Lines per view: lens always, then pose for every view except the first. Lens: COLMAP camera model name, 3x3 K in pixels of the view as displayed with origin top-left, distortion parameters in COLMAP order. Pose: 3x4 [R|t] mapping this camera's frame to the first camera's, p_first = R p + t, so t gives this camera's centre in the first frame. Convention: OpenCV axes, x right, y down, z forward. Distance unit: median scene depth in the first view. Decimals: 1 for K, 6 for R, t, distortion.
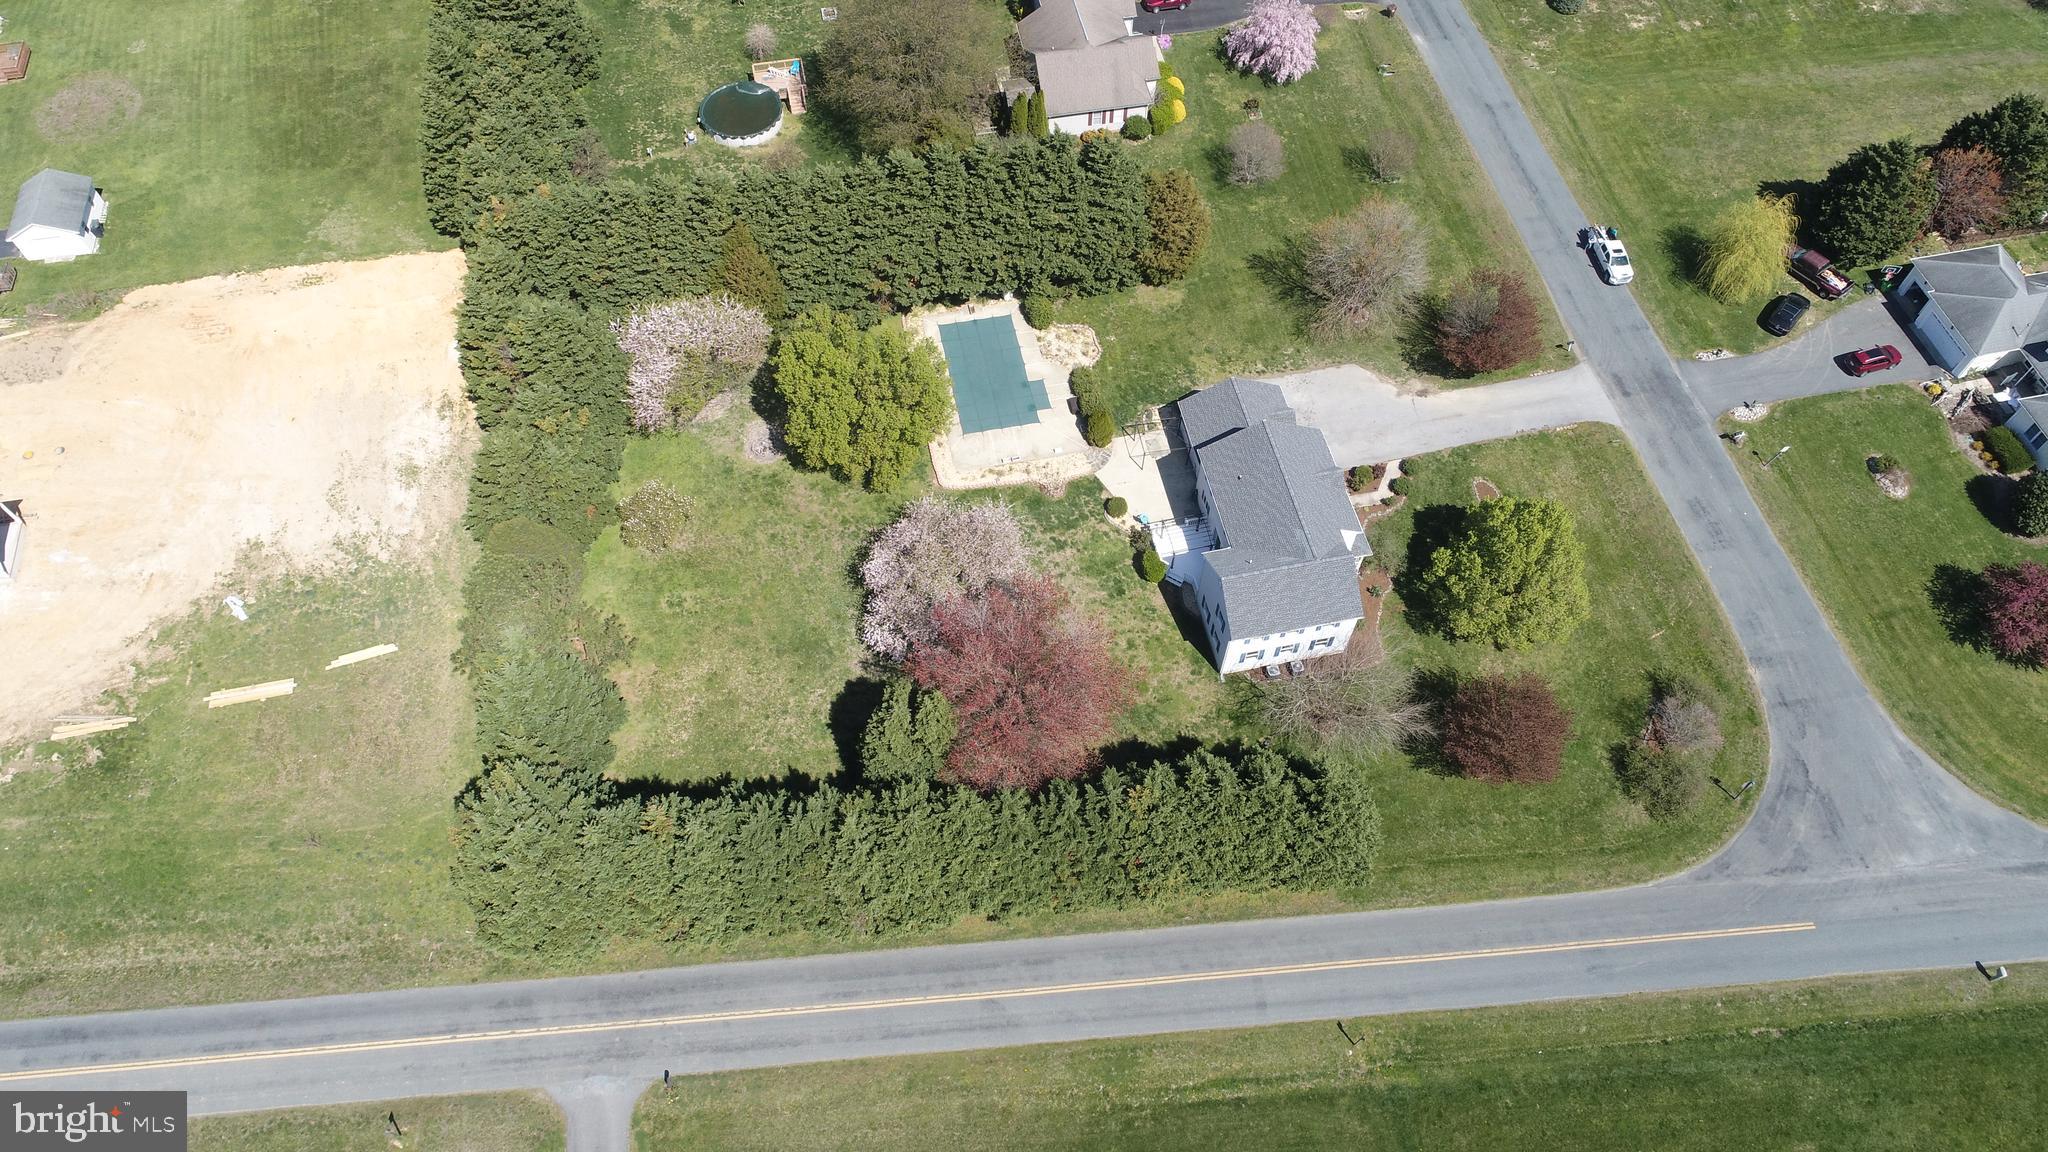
lens RADIAL K [[1380.1, 0, 1030.5], [0, 1380.1, 575.5], [0, 0, 1]] dist [0.001703, 0.000368]
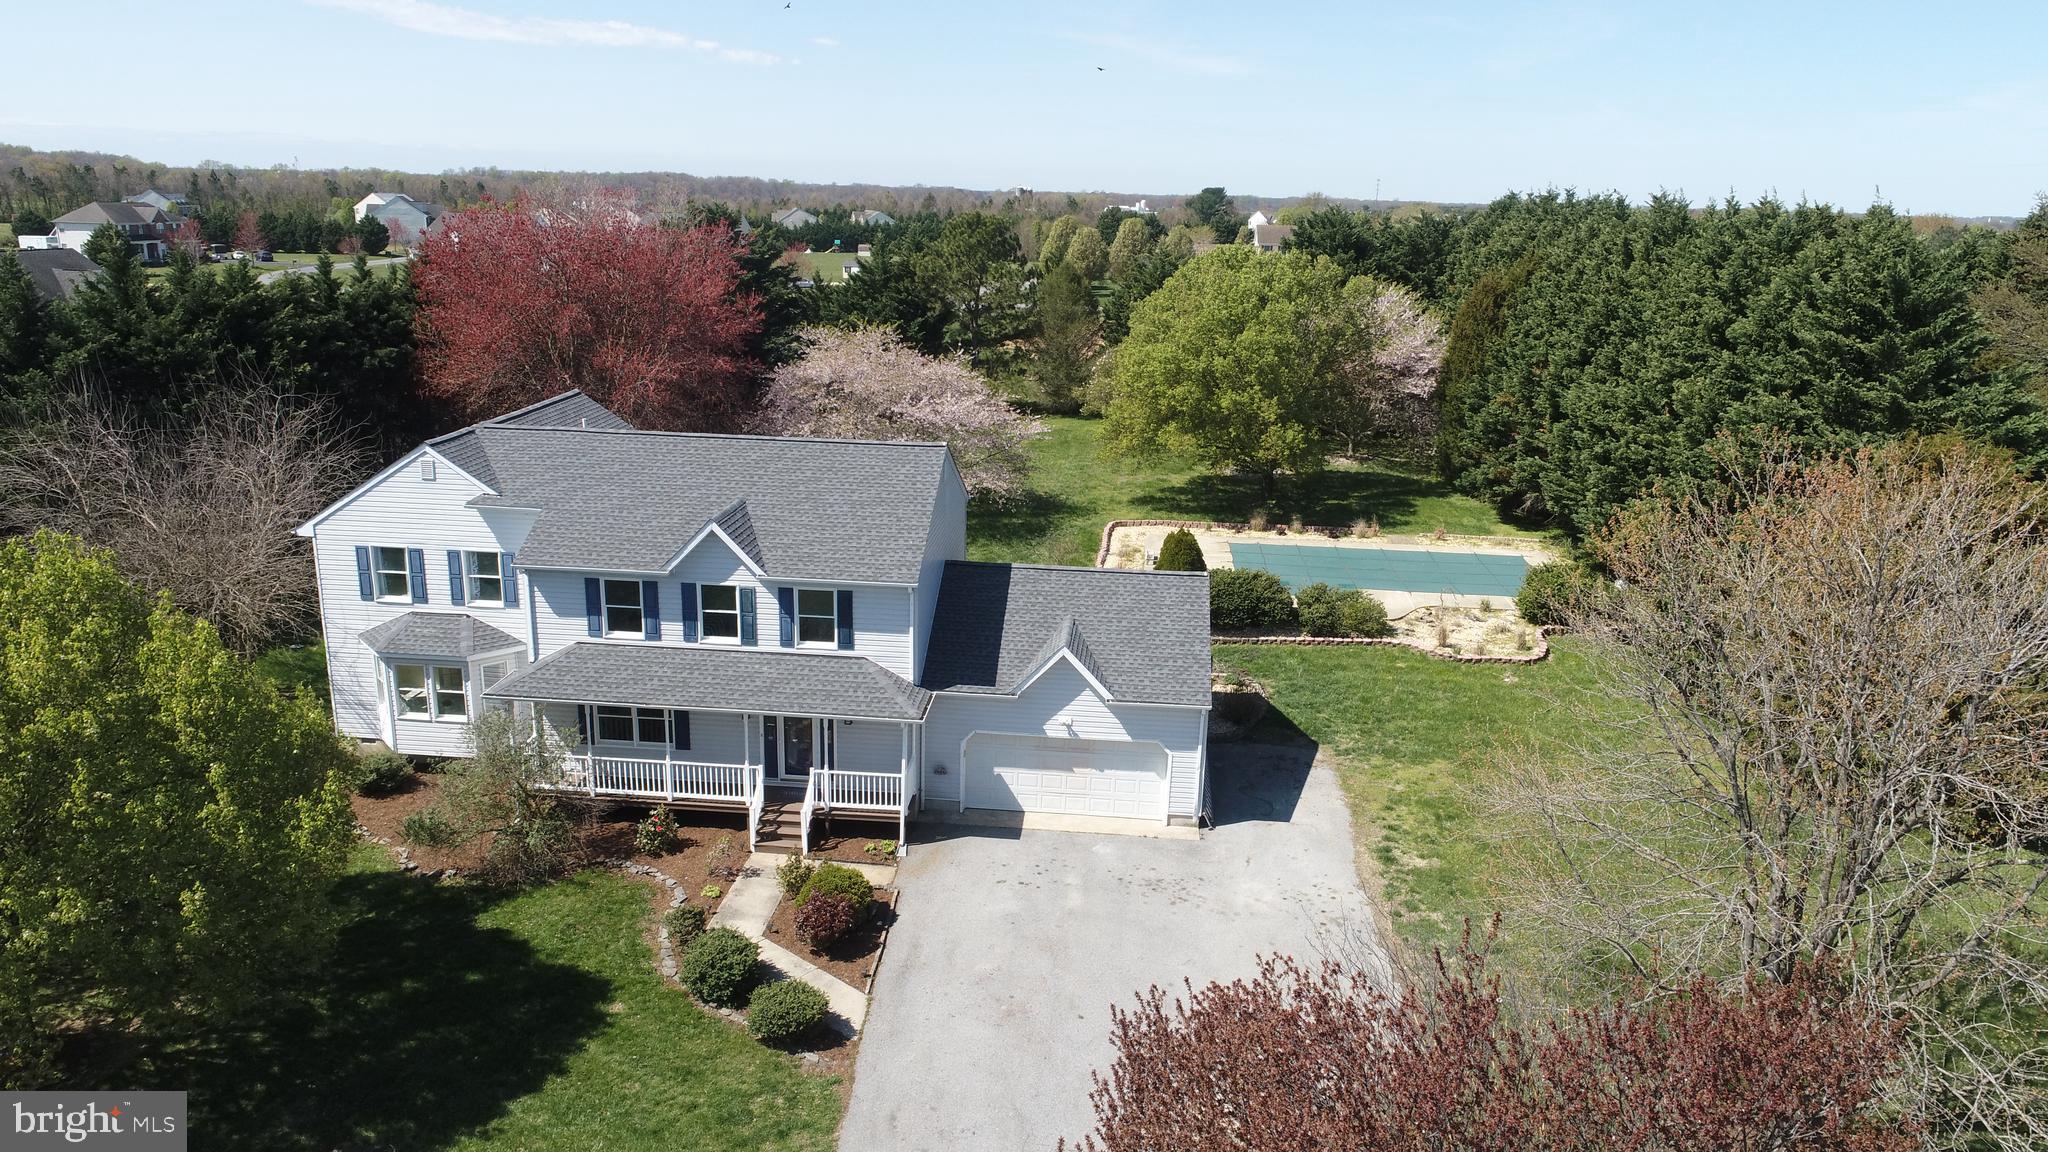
lens RADIAL K [[1380.1, 0, 1030.5], [0, 1380.1, 575.5], [0, 0, 1]] dist [0.001703, 0.000368]
pose [[-0.285890, 0.245380, -0.926313, 0.482522], [-0.825082, 0.428584, 0.368179, -0.238994], [0.487346, 0.869543, 0.079930, 0.984862]]
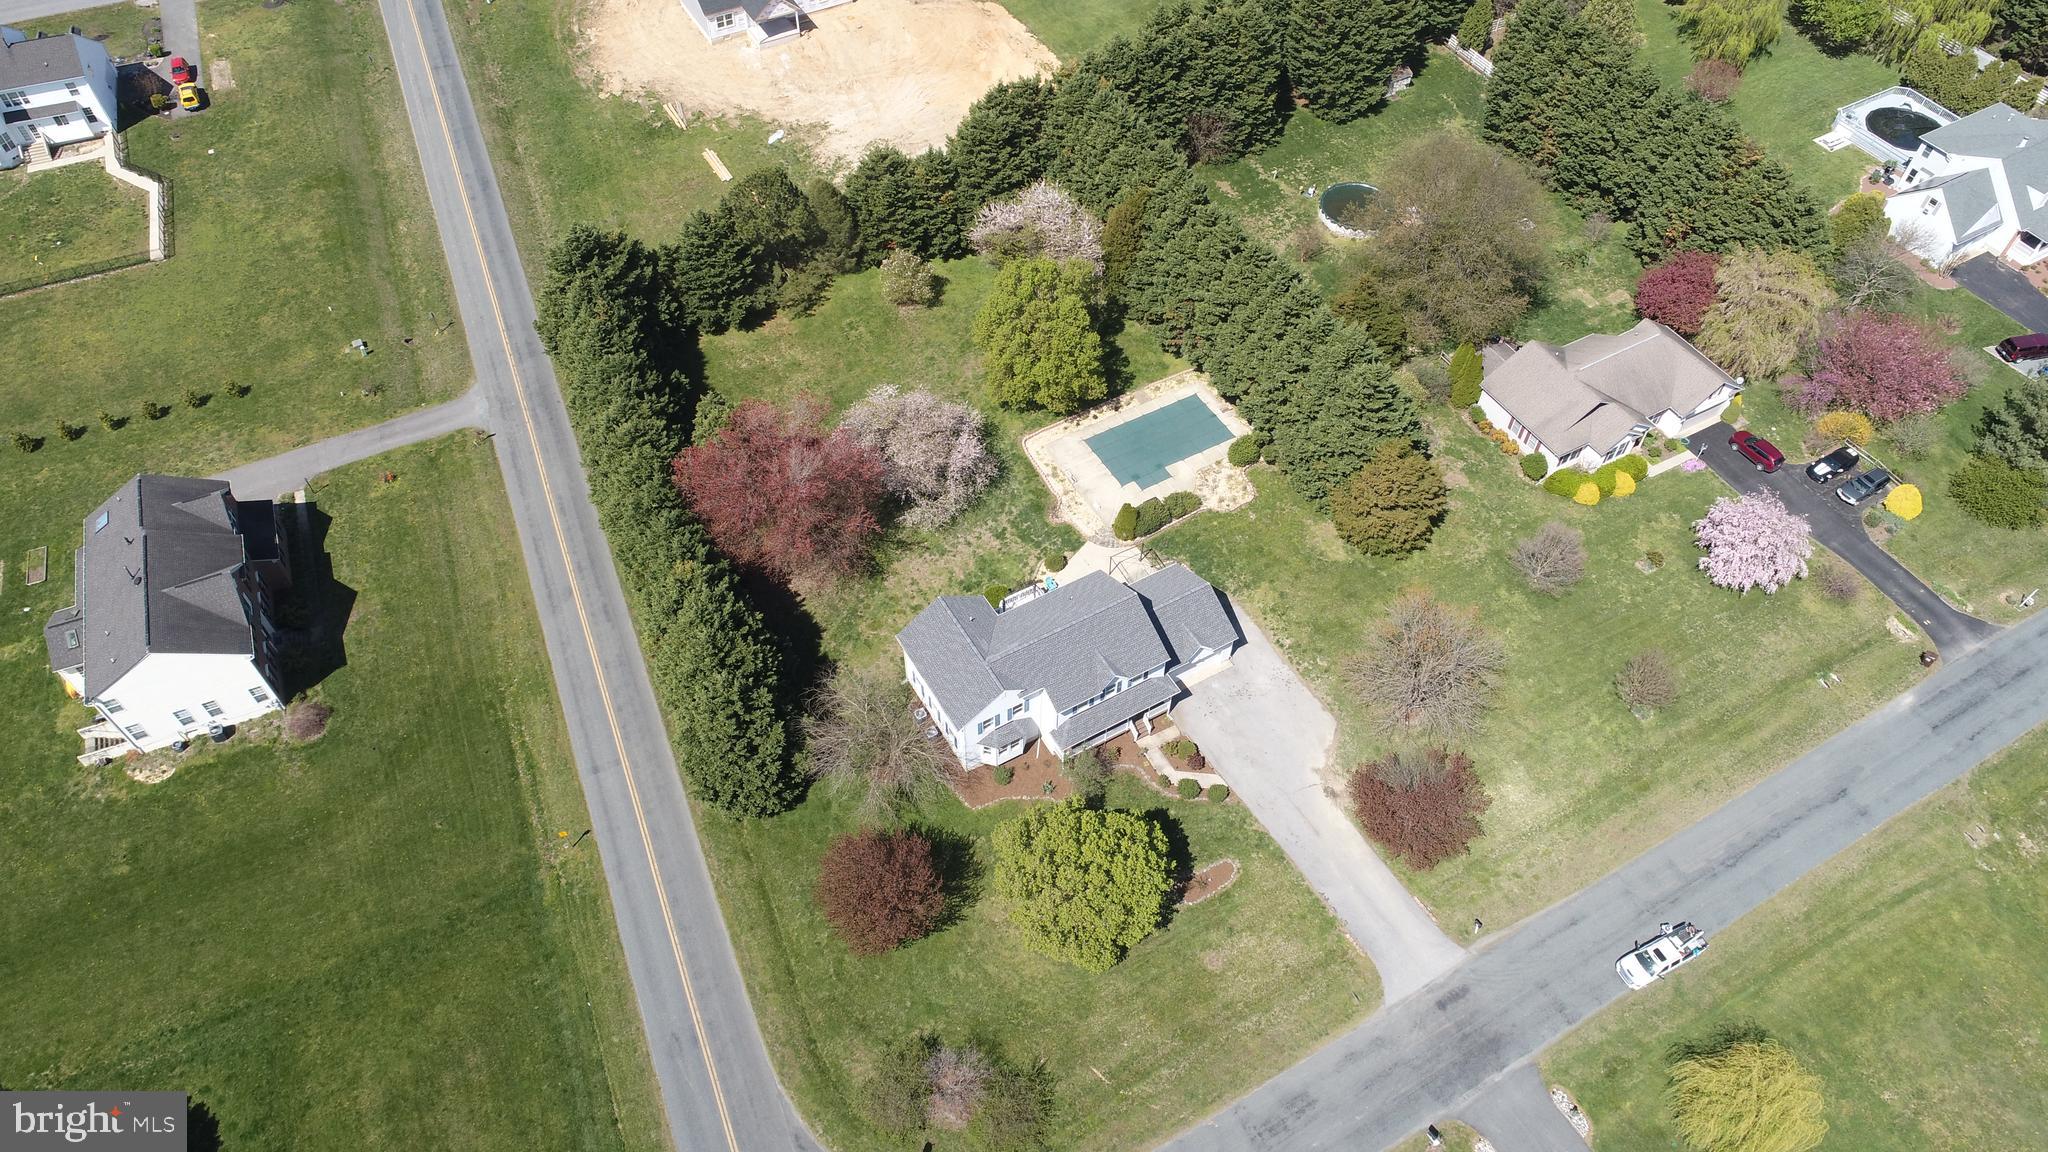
lens RADIAL K [[1370.6, 0, 1030.0], [0, 1370.6, 572.8], [0, 0, 1]] dist [0.001899, 0.000562]
pose [[0.314829, 0.739719, -0.594726, 0.700204], [-0.808696, 0.537076, 0.239916, -0.287258], [0.496884, 0.405420, 0.767295, 0.196145]]
